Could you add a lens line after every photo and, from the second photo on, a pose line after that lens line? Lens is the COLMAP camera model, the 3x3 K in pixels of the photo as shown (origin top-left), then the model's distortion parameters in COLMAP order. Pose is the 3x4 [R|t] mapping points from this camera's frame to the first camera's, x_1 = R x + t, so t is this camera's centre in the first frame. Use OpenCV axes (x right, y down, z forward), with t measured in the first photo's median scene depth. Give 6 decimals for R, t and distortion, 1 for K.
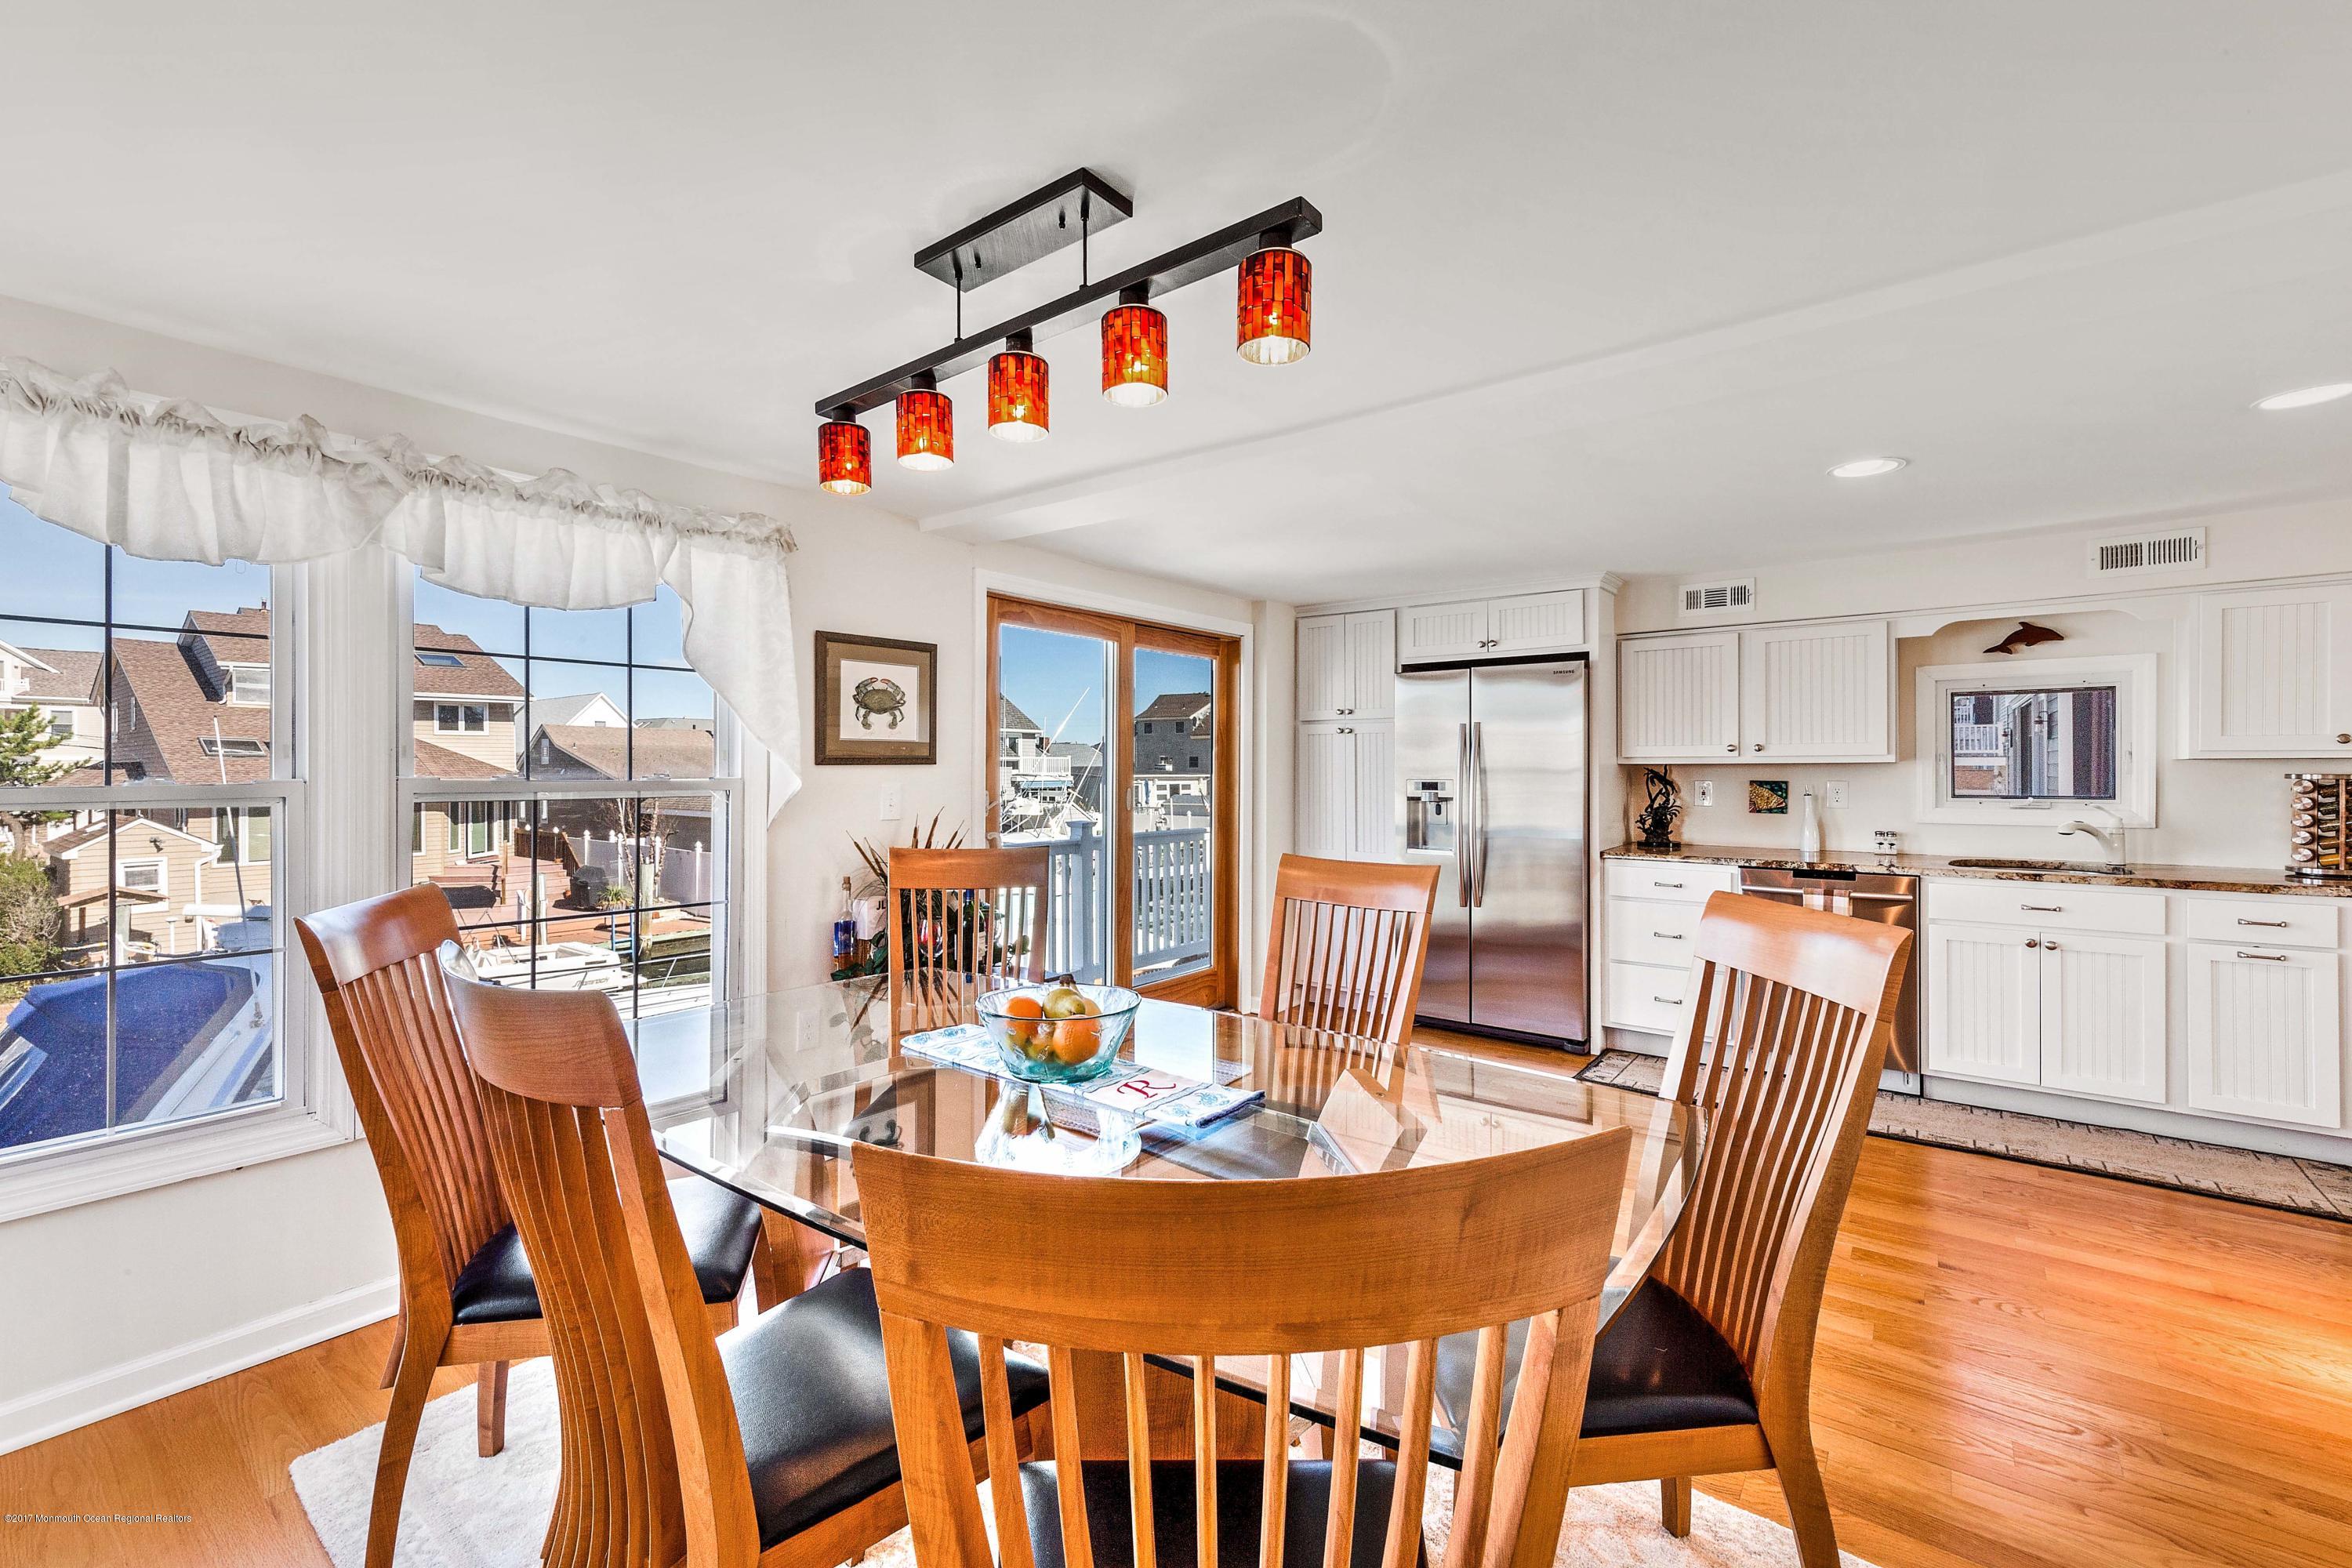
lens RADIAL K [[985.6, 0, 1168.9], [0, 985.6, 774.3], [0, 0, 1]] dist [0.001875, 0.000387]
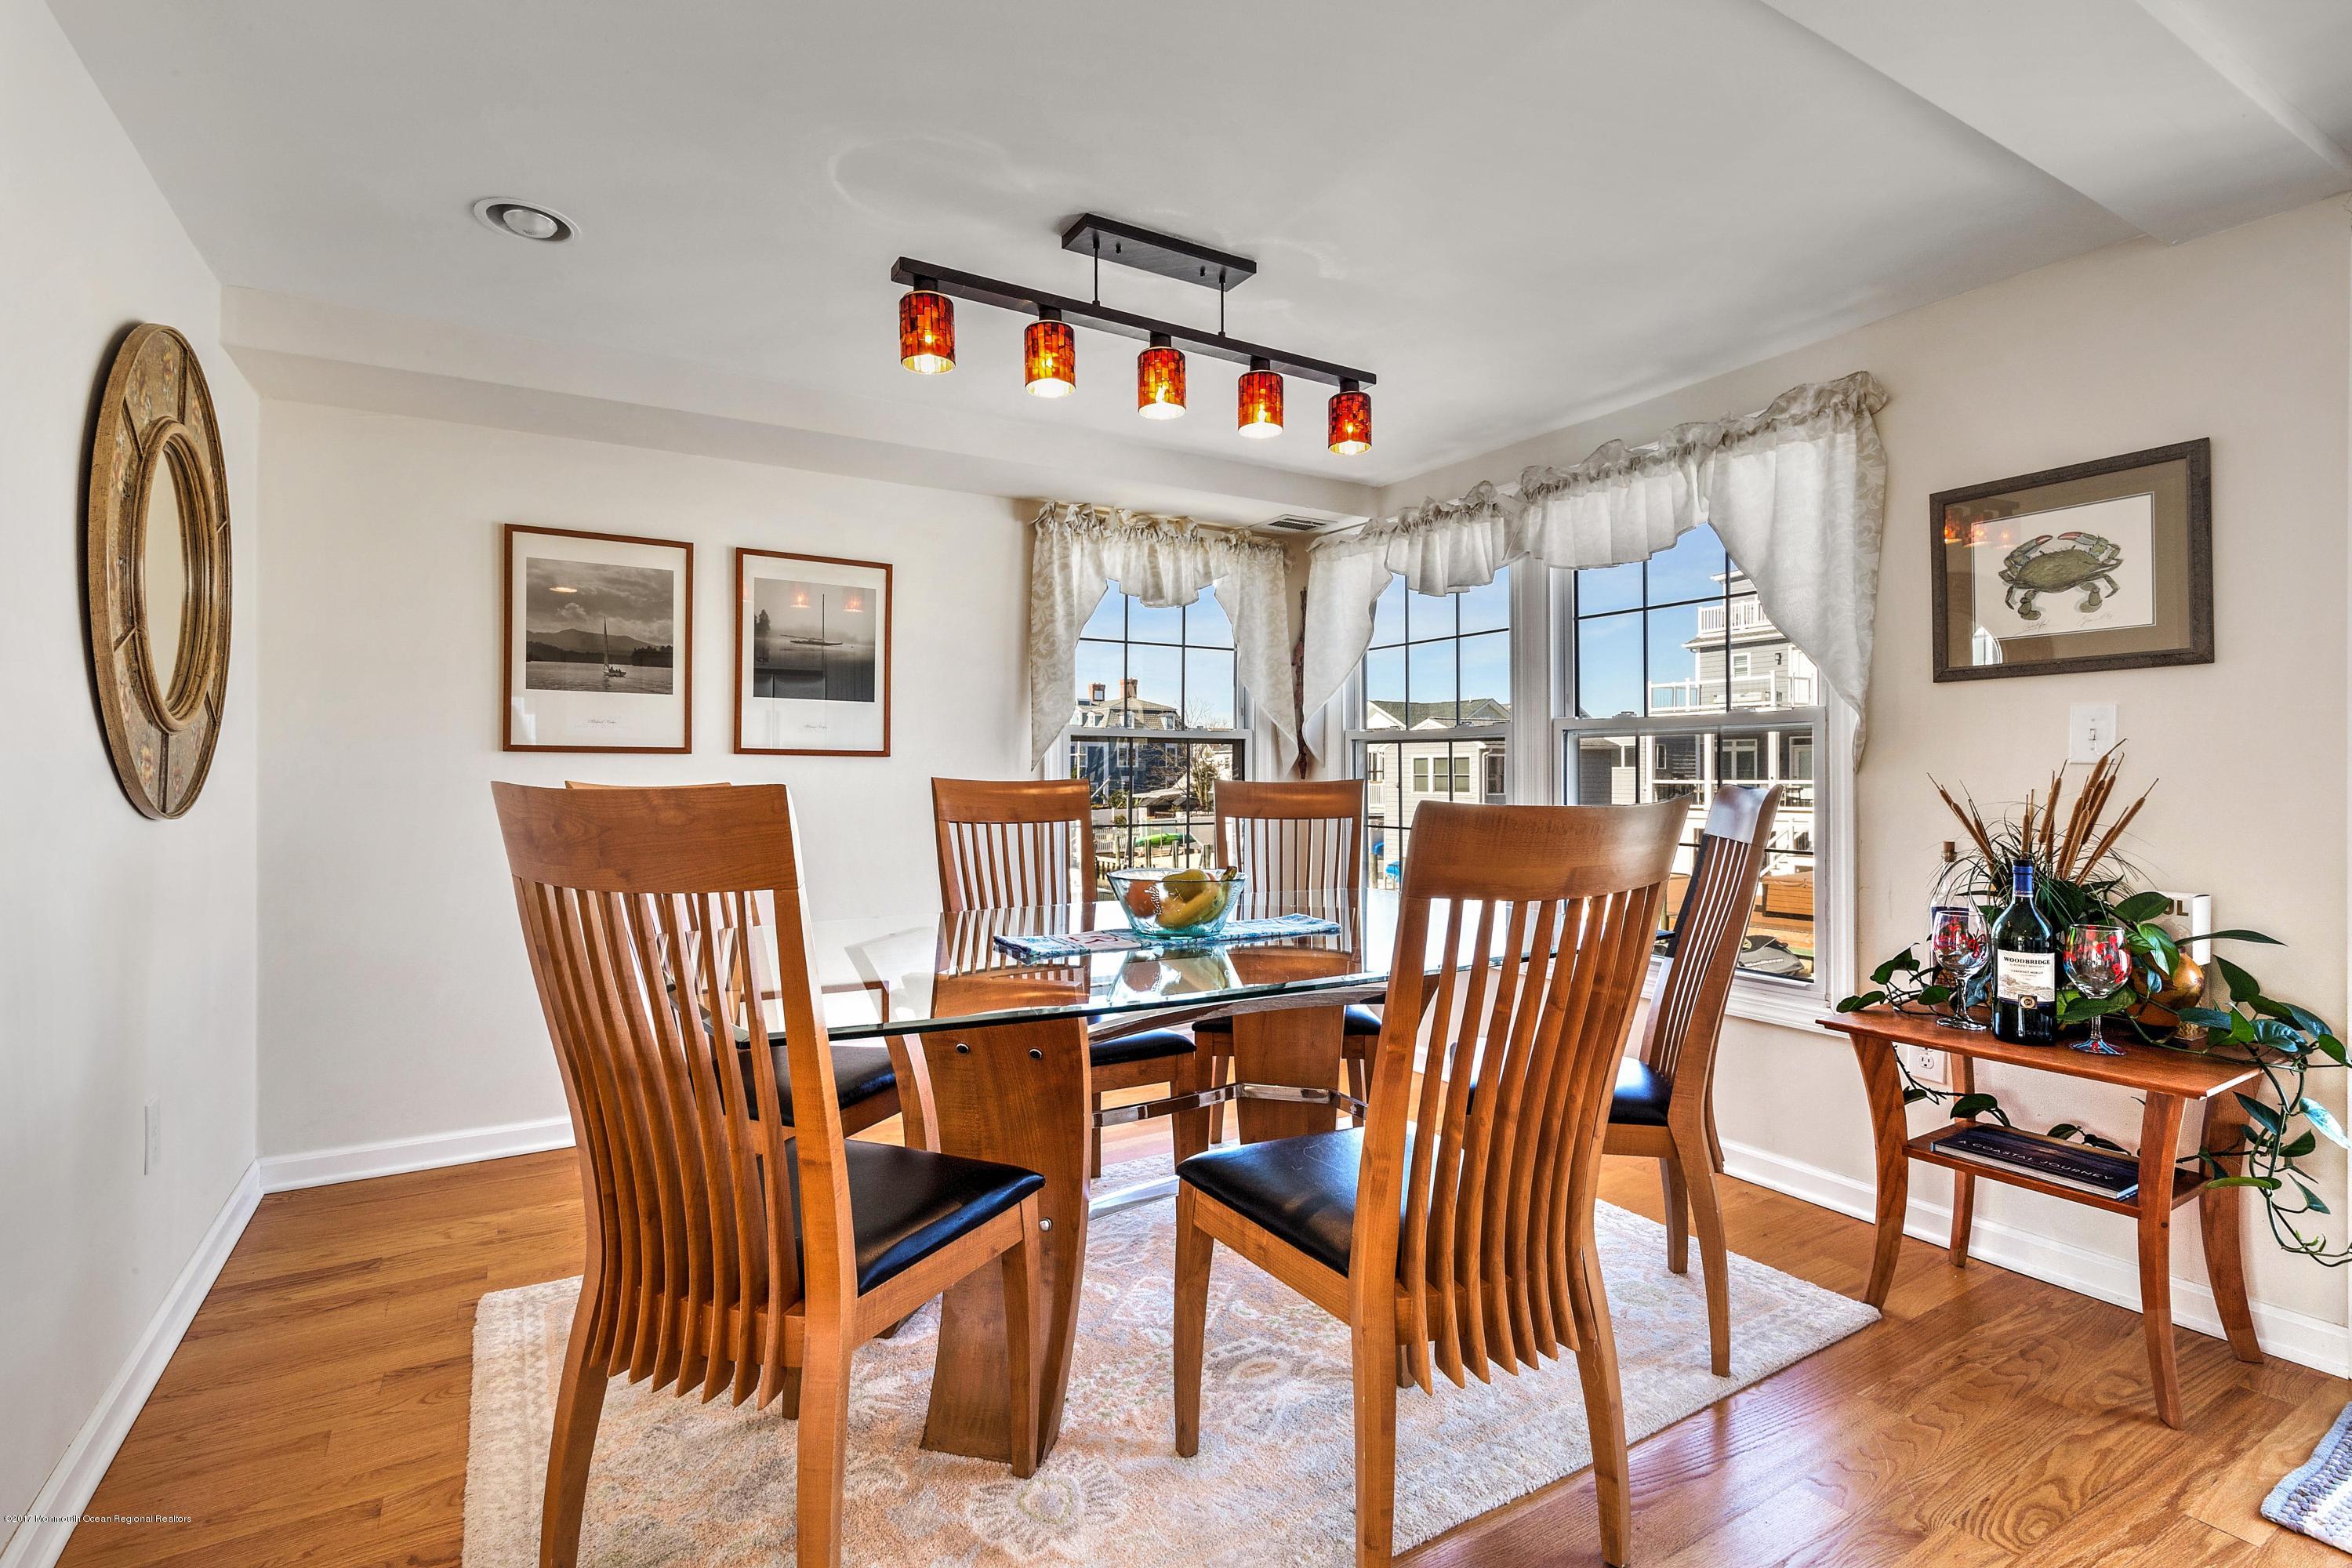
lens RADIAL K [[1103.0, 0, 1169.7], [0, 1103.0, 775.4], [0, 0, 1]] dist [0.003335, 0.000172]
pose [[-0.360244, 0.000694, -0.932858, 0.525458], [-0.002853, 0.999994, 0.001846, 0.051447], [0.932854, 0.003326, -0.360240, 0.693302]]
